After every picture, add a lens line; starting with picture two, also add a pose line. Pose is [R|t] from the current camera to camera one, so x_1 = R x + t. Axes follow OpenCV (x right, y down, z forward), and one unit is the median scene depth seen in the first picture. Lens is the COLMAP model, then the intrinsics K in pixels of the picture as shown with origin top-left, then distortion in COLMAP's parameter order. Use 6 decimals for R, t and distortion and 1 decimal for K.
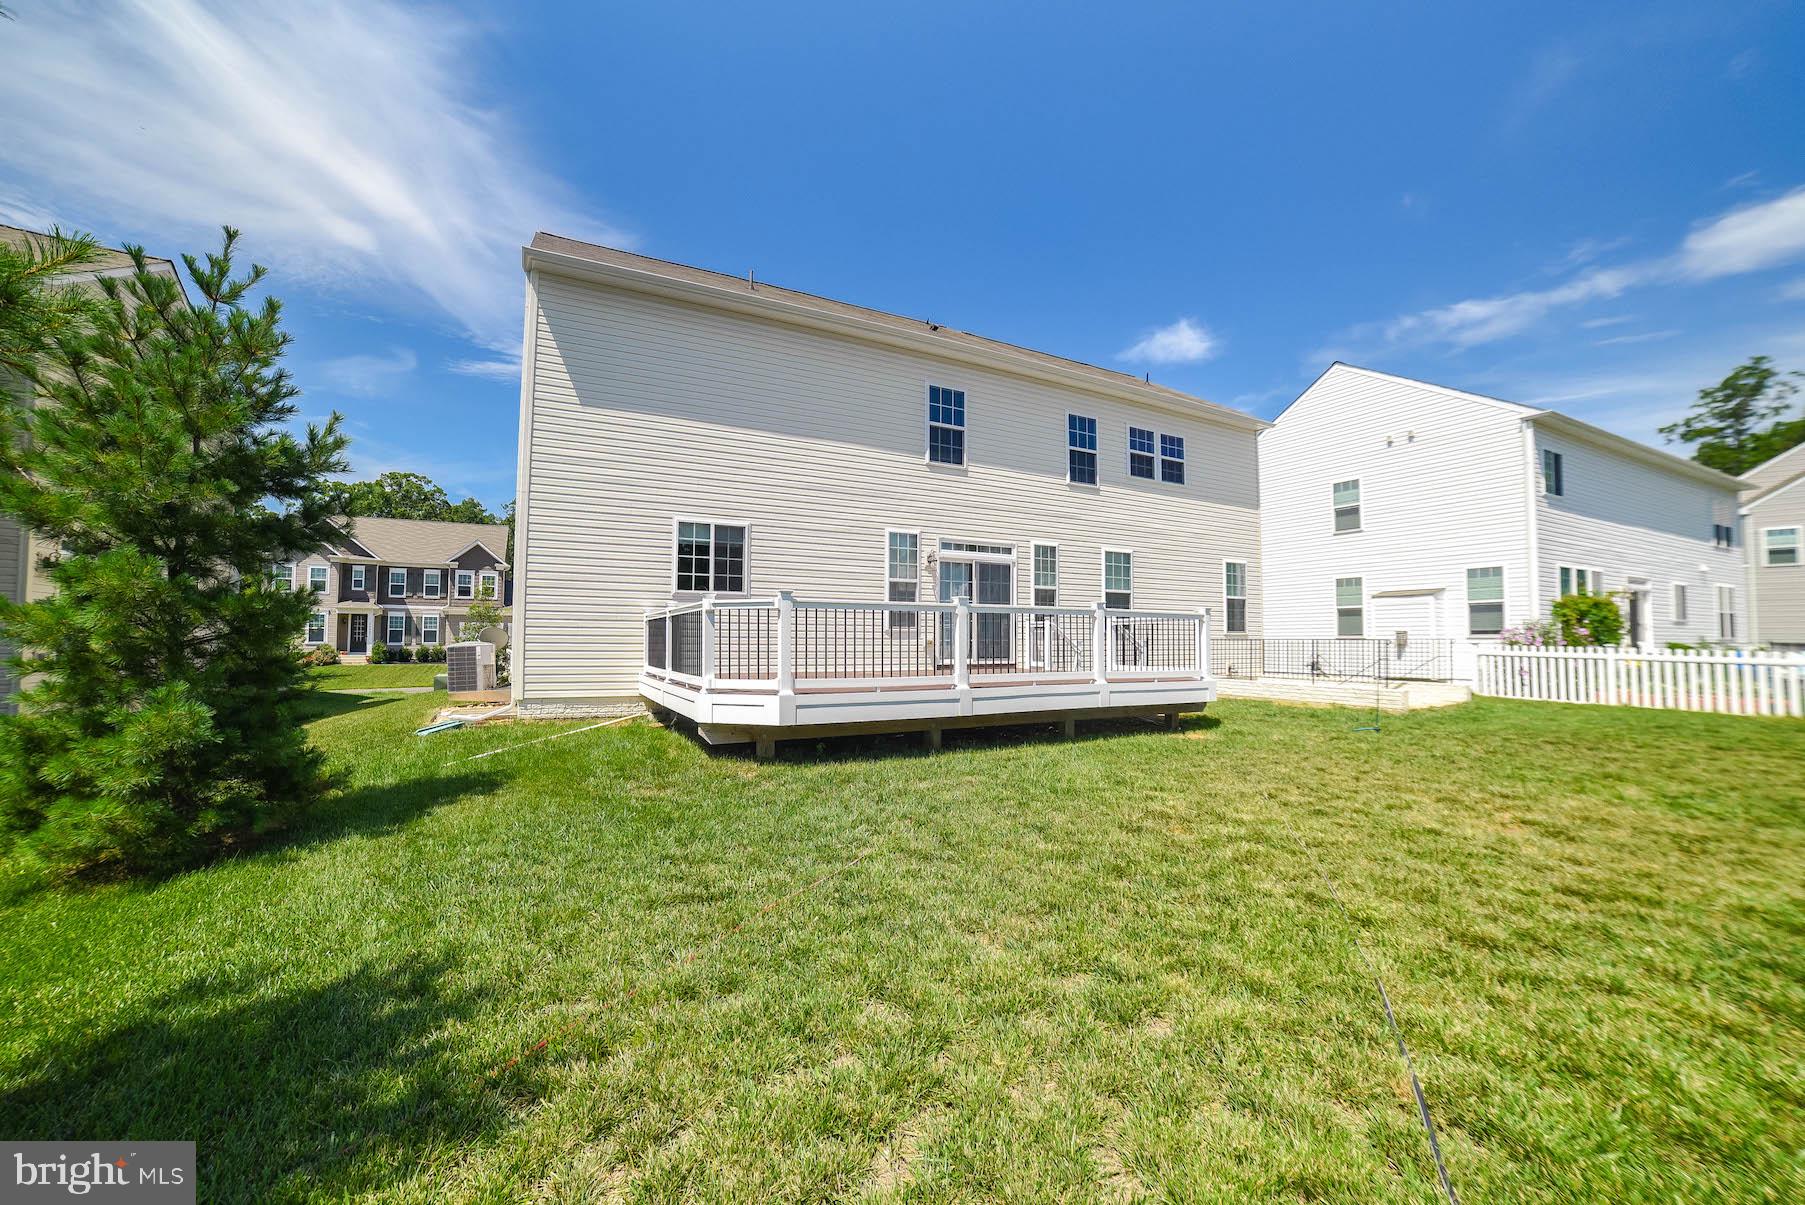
lens RADIAL K [[743.0, 0, 901.1], [0, 743.0, 600.6], [0, 0, 1]] dist [-0.026683, 0.004829]
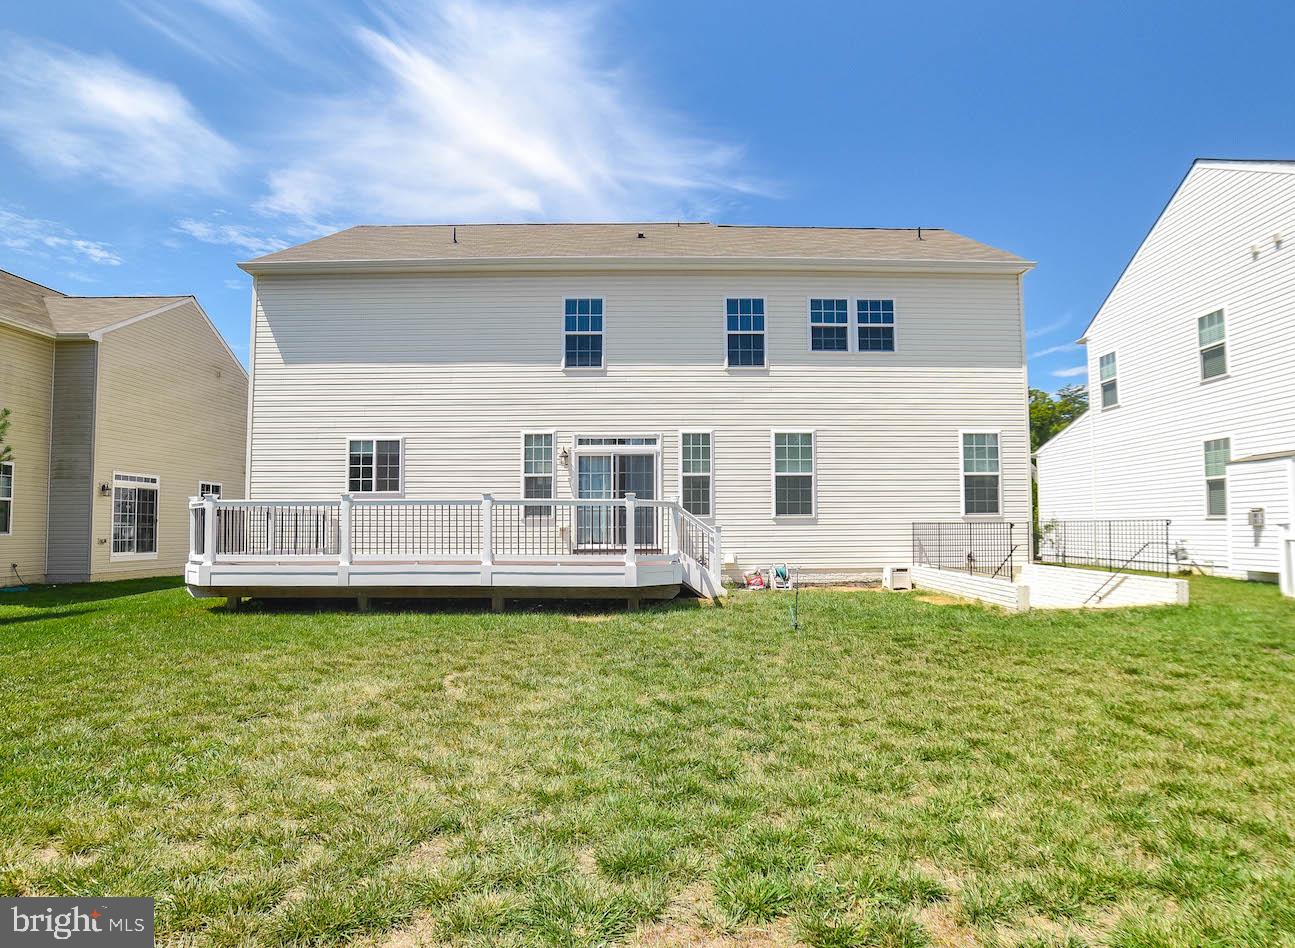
lens RADIAL K [[756.2, 0, 649.8], [0, 756.2, 479.2], [0, 0, 1]] dist [-0.037963, 0.000548]
pose [[0.871321, -0.041095, -0.488990, 0.659692], [0.035044, 0.999154, -0.021525, 0.009199], [0.489461, 0.001619, 0.872024, 0.067473]]
